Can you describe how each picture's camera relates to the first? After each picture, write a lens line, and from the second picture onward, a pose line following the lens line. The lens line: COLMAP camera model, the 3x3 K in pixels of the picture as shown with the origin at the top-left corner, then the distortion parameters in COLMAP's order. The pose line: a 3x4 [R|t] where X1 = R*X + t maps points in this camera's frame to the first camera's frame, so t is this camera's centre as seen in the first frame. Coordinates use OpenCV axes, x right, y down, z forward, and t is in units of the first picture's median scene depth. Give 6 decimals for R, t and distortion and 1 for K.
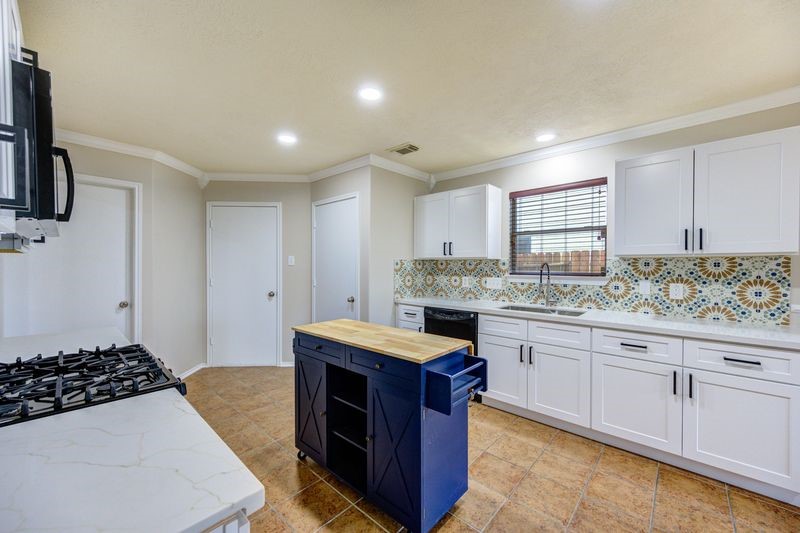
lens RADIAL K [[309.9, 0, 399.1], [0, 309.9, 268.0], [0, 0, 1]] dist [0.001688, -0.000658]
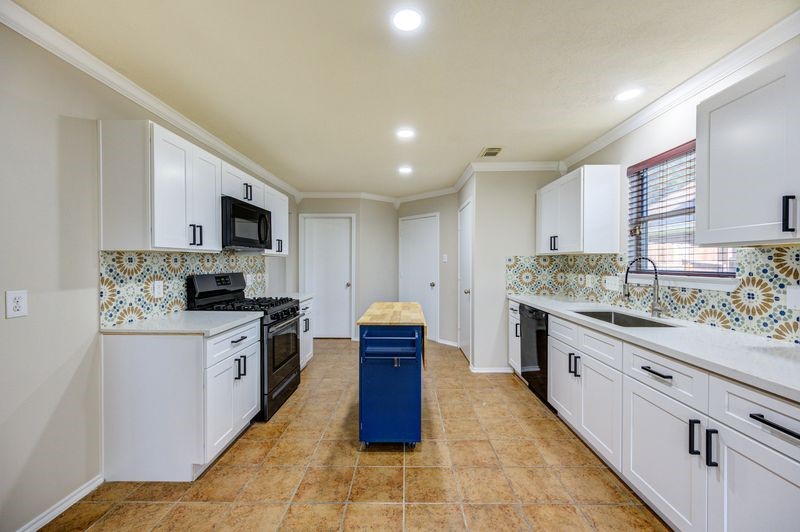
lens RADIAL K [[309.9, 0, 401.8], [0, 309.9, 265.1], [0, 0, 1]] dist [0.001688, -0.000658]
pose [[0.670124, 0.004357, -0.742236, 0.637586], [-0.005264, 0.999986, 0.001118, 0.004595], [0.742231, 0.003158, 0.670137, 0.063249]]
